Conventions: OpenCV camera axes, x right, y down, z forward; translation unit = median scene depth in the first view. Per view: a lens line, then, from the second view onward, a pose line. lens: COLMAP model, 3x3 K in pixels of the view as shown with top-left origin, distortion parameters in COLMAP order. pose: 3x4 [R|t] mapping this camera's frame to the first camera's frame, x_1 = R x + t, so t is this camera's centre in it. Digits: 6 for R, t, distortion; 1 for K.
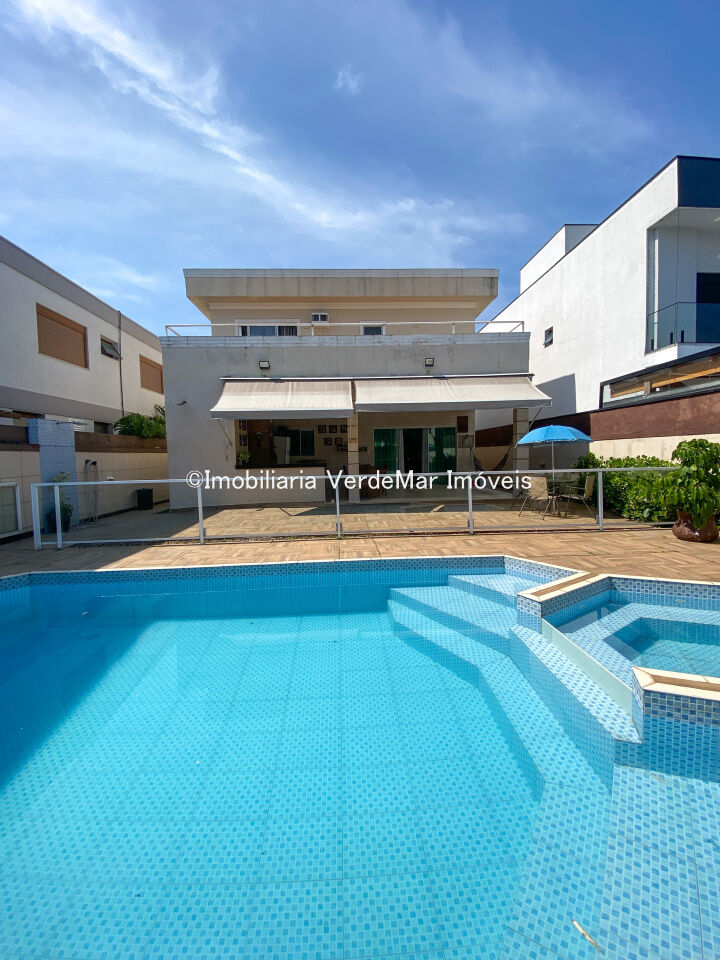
lens RADIAL K [[407.1, 0, 359.8], [0, 407.1, 477.2], [0, 0, 1]] dist [0.022316, -0.021774]
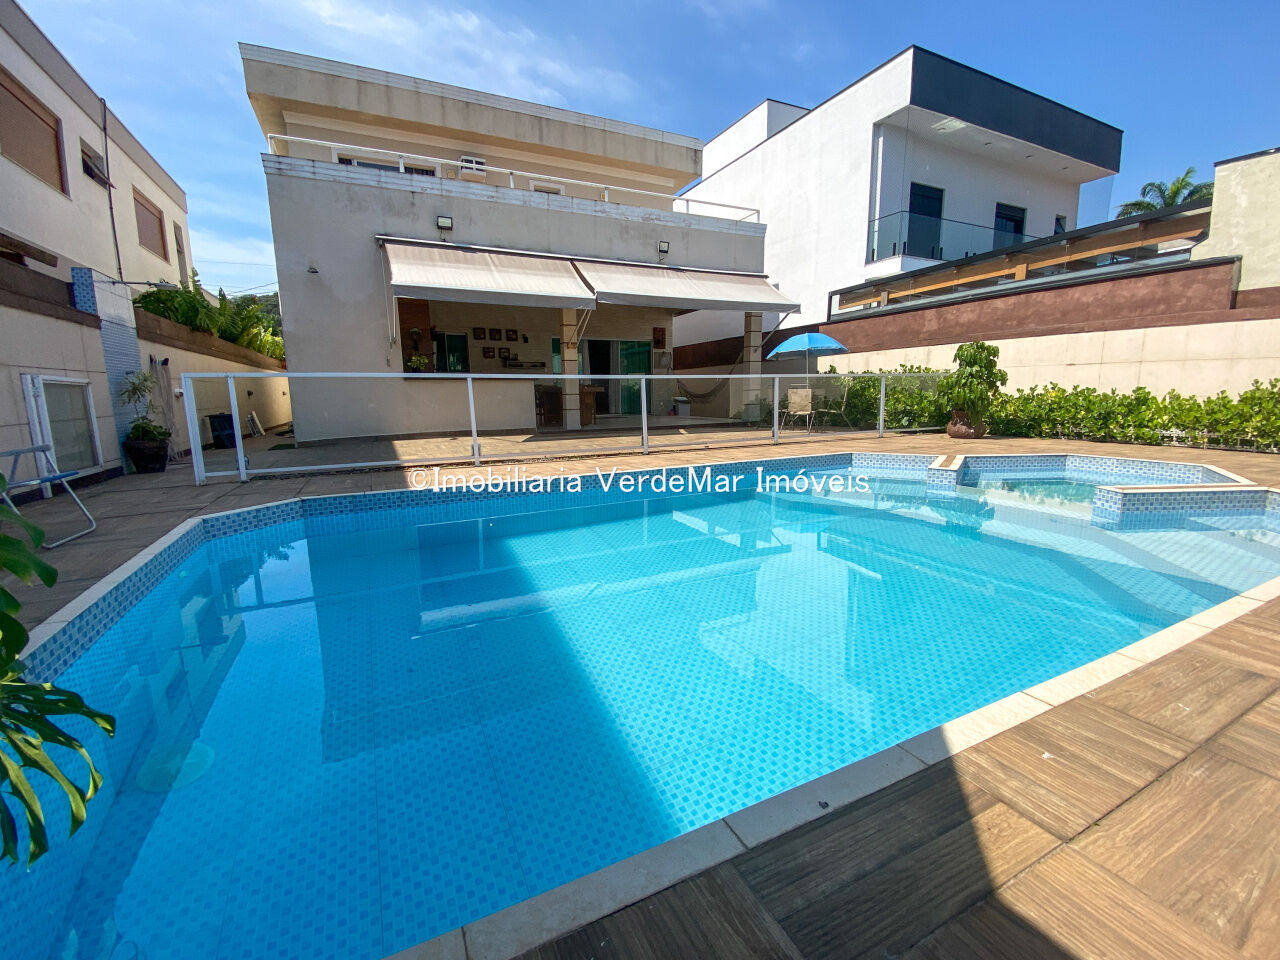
lens RADIAL K [[542.8, 0, 642.1], [0, 542.8, 483.1], [0, 0, 1]] dist [0.022316, -0.021774]
pose [[0.919452, -0.055217, 0.389305, -0.301578], [0.015116, 0.994323, 0.105328, 0.061057], [-0.392911, -0.090959, 0.915067, 0.007609]]
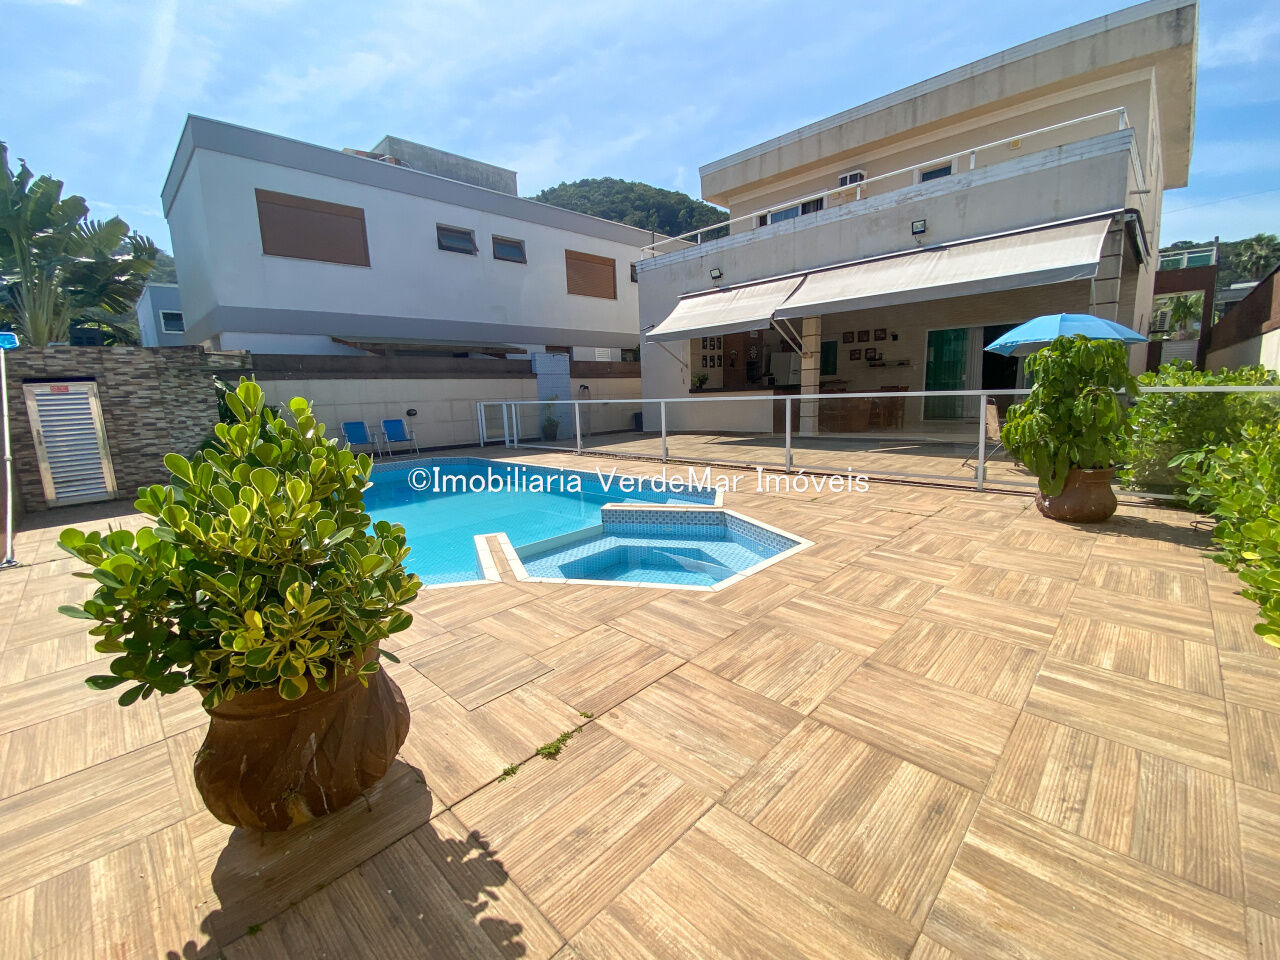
lens RADIAL K [[541.9, 0, 614.9], [0, 541.9, 483.3], [0, 0, 1]] dist [0.000287, -0.013035]
pose [[0.656893, 0.122229, -0.744011, 0.543084], [-0.014185, 0.988601, 0.149887, 0.003243], [0.753851, -0.087906, 0.651139, 0.025596]]
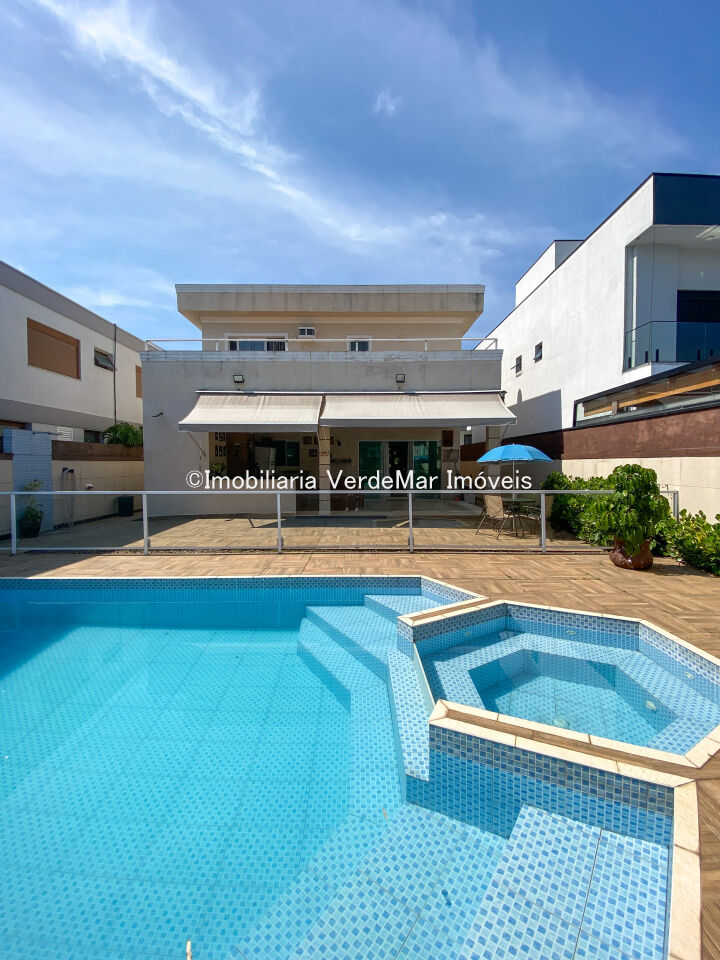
lens RADIAL K [[407.1, 0, 359.8], [0, 407.1, 477.2], [0, 0, 1]] dist [0.022316, -0.021774]
pose [[0.998702, 0.023146, -0.045362, 0.120493], [-0.024050, 0.999521, -0.019498, -0.014797], [0.044889, 0.020563, 0.998780, -0.007053]]
